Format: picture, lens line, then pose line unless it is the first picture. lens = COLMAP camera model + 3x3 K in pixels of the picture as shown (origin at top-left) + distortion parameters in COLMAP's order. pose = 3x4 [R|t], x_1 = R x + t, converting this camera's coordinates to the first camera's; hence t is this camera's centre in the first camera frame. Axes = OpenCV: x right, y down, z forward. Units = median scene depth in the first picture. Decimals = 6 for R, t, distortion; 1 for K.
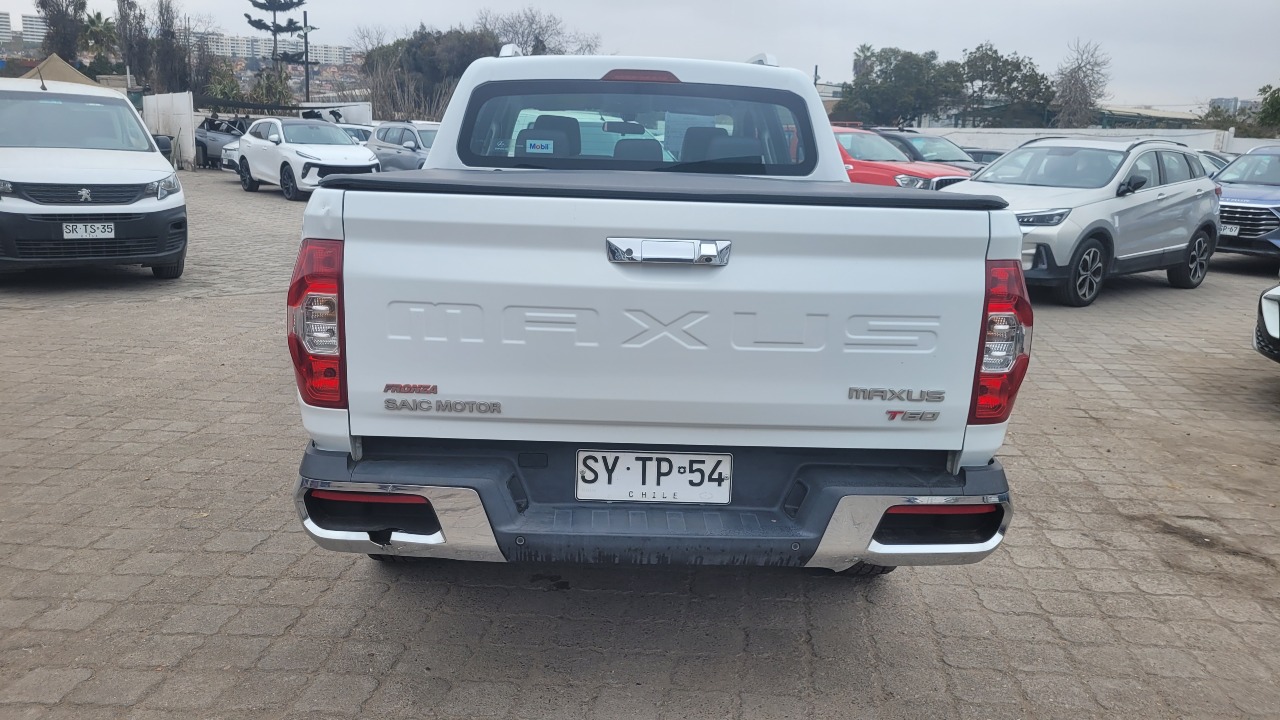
lens RADIAL K [[977.3, 0, 620.2], [0, 977.3, 354.8], [0, 0, 1]] dist [0.037482, -0.026297]
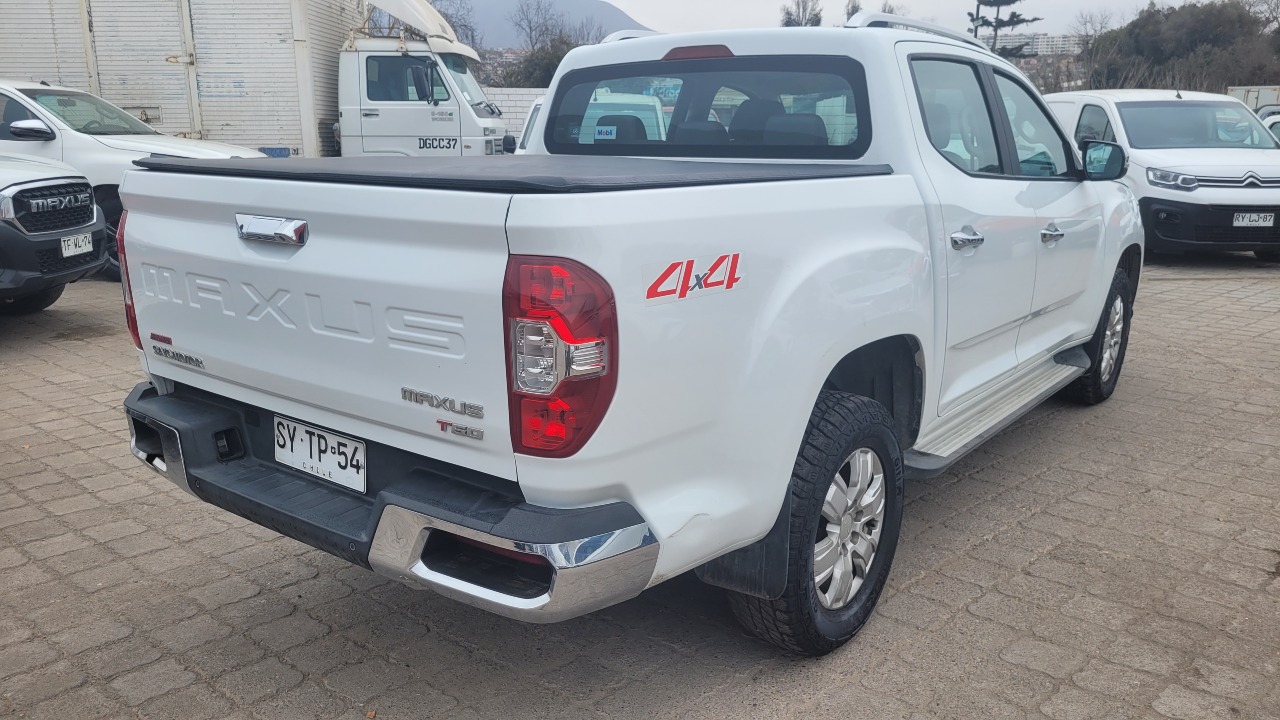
lens RADIAL K [[977.3, 0, 629.4], [0, 977.3, 352.8], [0, 0, 1]] dist [0.037482, -0.026297]
pose [[0.773294, 0.110601, -0.624326, 0.576791], [-0.110054, 0.993135, 0.039624, -0.034326], [0.624423, 0.038068, 0.780158, 0.254389]]
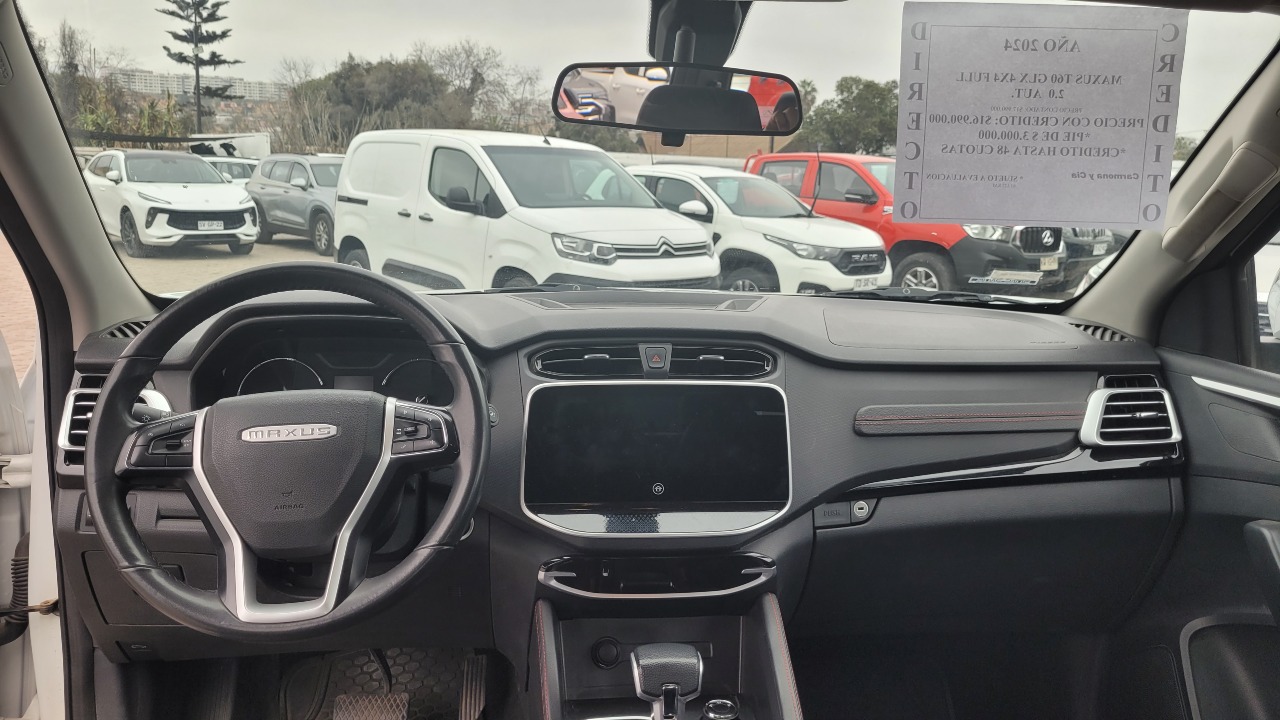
lens RADIAL K [[977.3, 0, 635.2], [0, 977.3, 330.4], [0, 0, 1]] dist [0.037482, -0.026297]
pose [[0.997333, -0.018592, 0.070579, -0.027843], [0.022665, 0.998096, -0.057358, -0.263089], [-0.069379, 0.058805, 0.995856, 1.204084]]
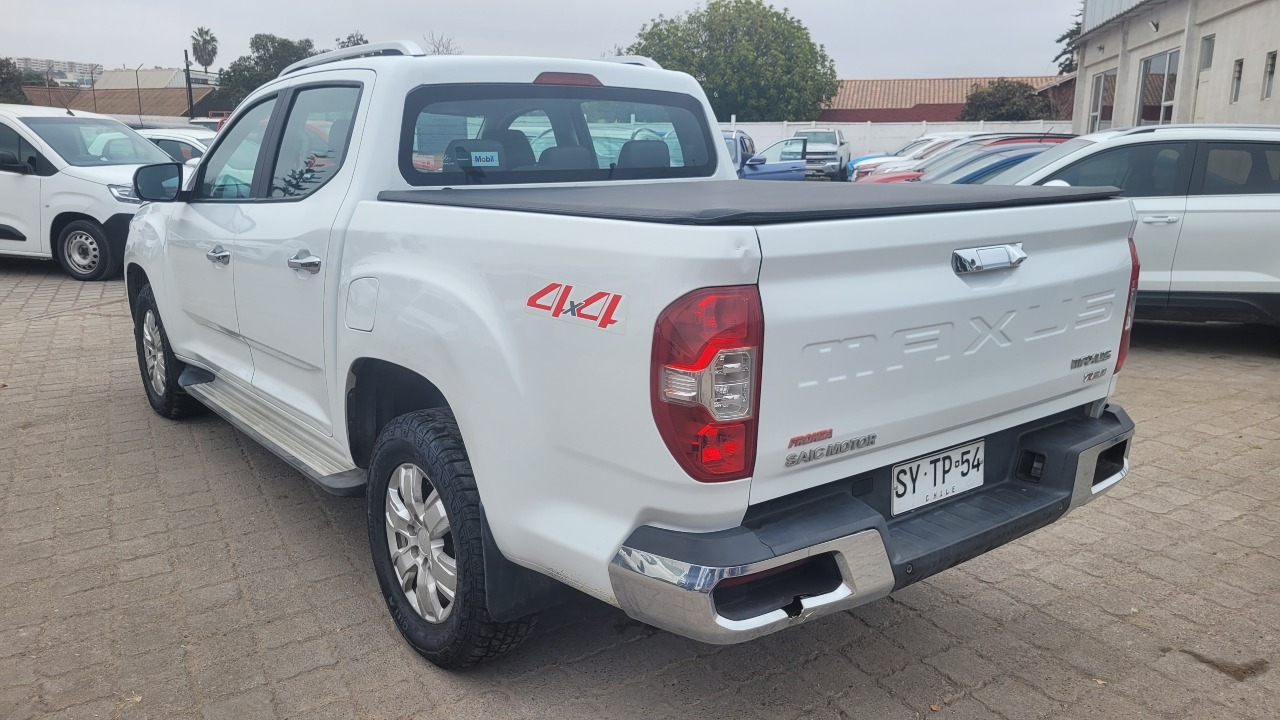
lens RADIAL K [[977.3, 0, 626.9], [0, 977.3, 354.8], [0, 0, 1]] dist [0.037482, -0.026297]
pose [[0.806042, -0.156737, 0.570728, -0.510155], [0.149903, 0.986919, 0.059325, -0.071862], [-0.572561, 0.037735, 0.818993, 0.211298]]
